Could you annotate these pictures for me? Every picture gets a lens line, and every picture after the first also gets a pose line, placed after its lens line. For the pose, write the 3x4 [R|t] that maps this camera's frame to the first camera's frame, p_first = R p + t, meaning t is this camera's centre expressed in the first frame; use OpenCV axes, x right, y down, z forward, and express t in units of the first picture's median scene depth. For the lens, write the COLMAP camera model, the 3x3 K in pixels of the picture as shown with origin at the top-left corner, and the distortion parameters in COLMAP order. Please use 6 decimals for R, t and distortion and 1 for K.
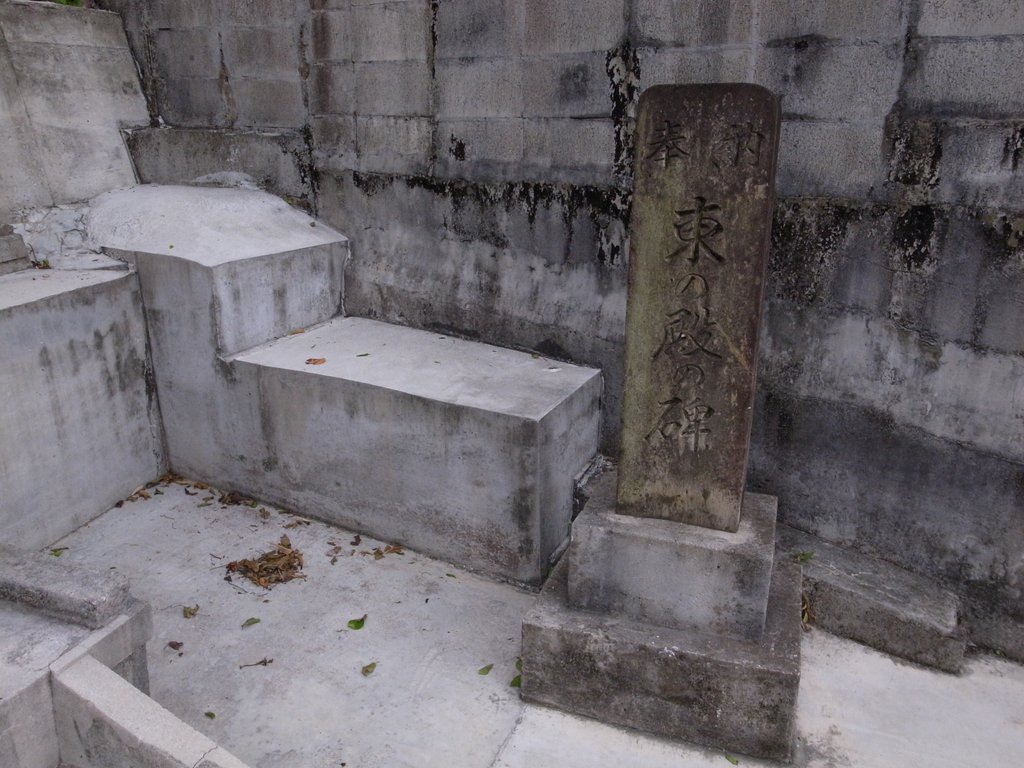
lens RADIAL K [[838.3, 0, 511.2], [0, 838.3, 384.4], [0, 0, 1]] dist [-0.029877, 0.016840]
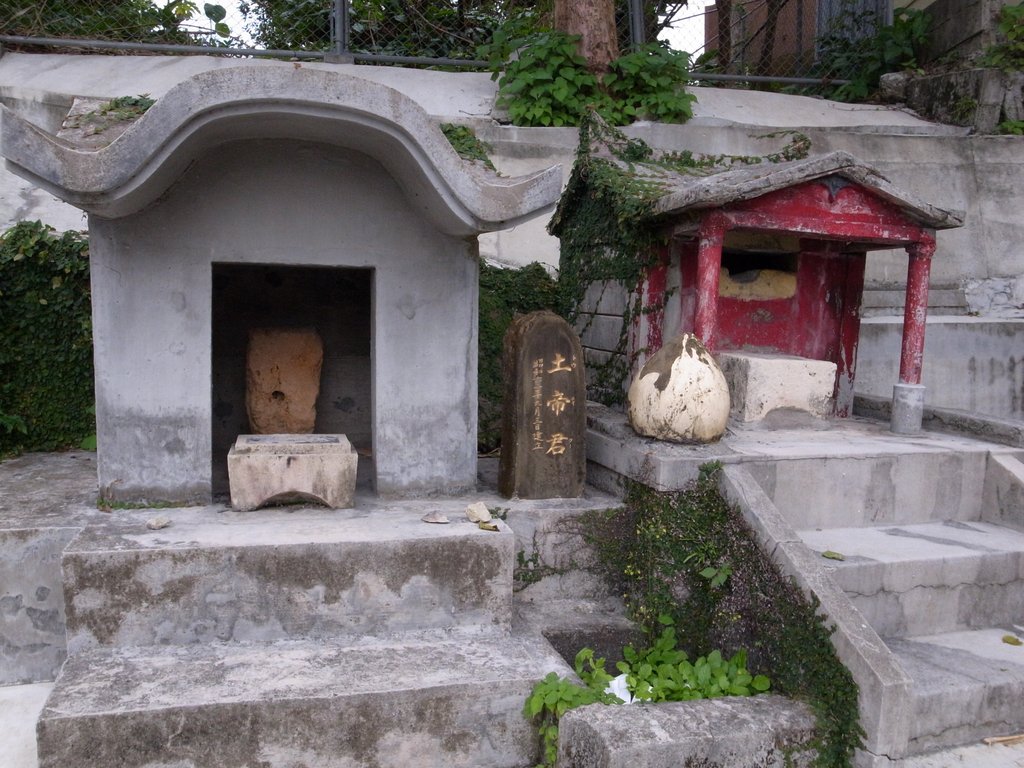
lens RADIAL K [[838.3, 0, 510.7], [0, 838.3, 382.3], [0, 0, 1]] dist [-0.029877, 0.016840]
pose [[0.577321, 0.054742, -0.814680, 0.101579], [-0.241158, 0.964671, -0.106076, 0.279394], [0.780092, 0.257706, 0.570127, -0.315509]]
